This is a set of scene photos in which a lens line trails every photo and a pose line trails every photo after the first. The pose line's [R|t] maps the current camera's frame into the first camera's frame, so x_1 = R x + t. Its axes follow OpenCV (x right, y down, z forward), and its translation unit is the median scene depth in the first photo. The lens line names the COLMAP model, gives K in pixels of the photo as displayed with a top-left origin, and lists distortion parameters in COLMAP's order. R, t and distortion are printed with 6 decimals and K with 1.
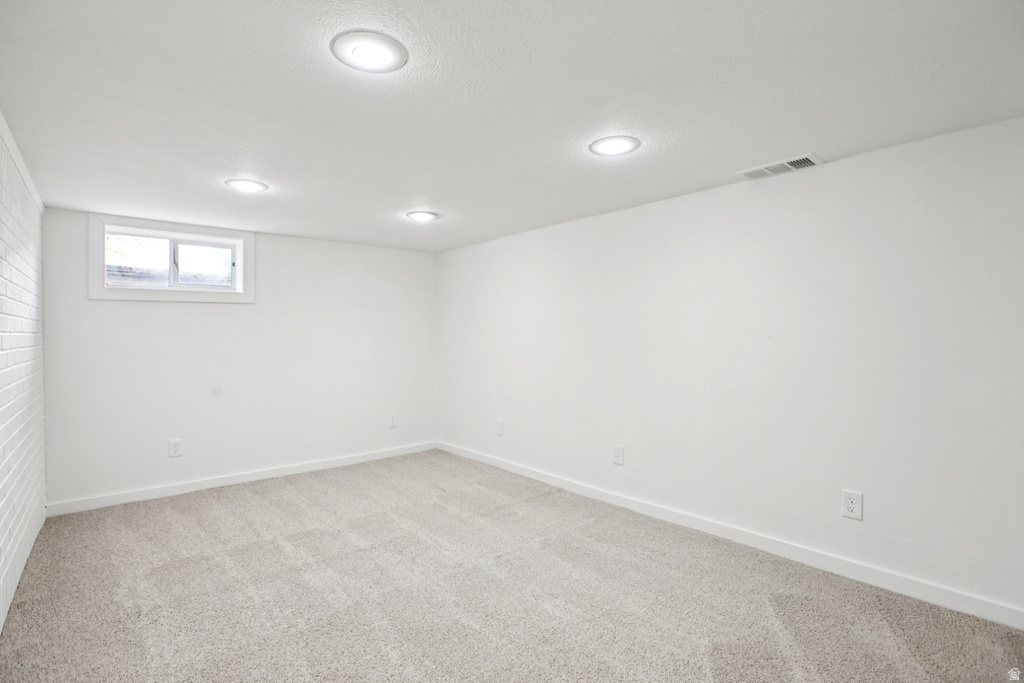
lens RADIAL K [[478.7, 0, 510.1], [0, 478.7, 330.3], [0, 0, 1]] dist [-0.057340, 0.018109]
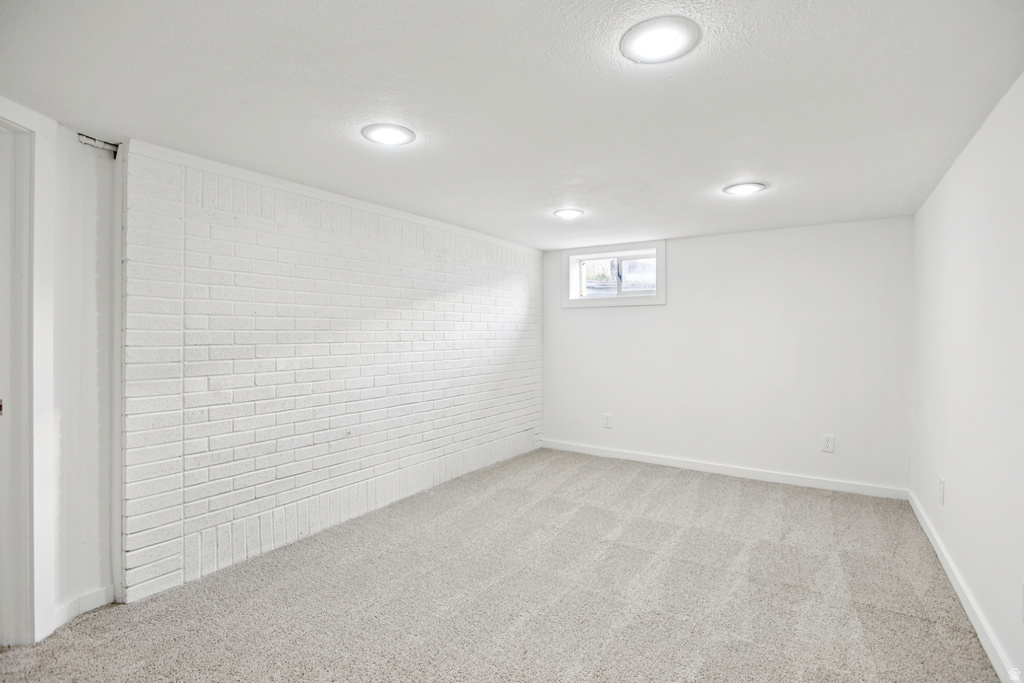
lens RADIAL K [[478.7, 0, 510.1], [0, 478.7, 330.3], [0, 0, 1]] dist [-0.057340, 0.018109]
pose [[0.270128, 0.003099, -0.962820, 0.494134], [0.003155, 0.999987, 0.004103, -0.003193], [0.962819, -0.004146, 0.270114, 0.404285]]
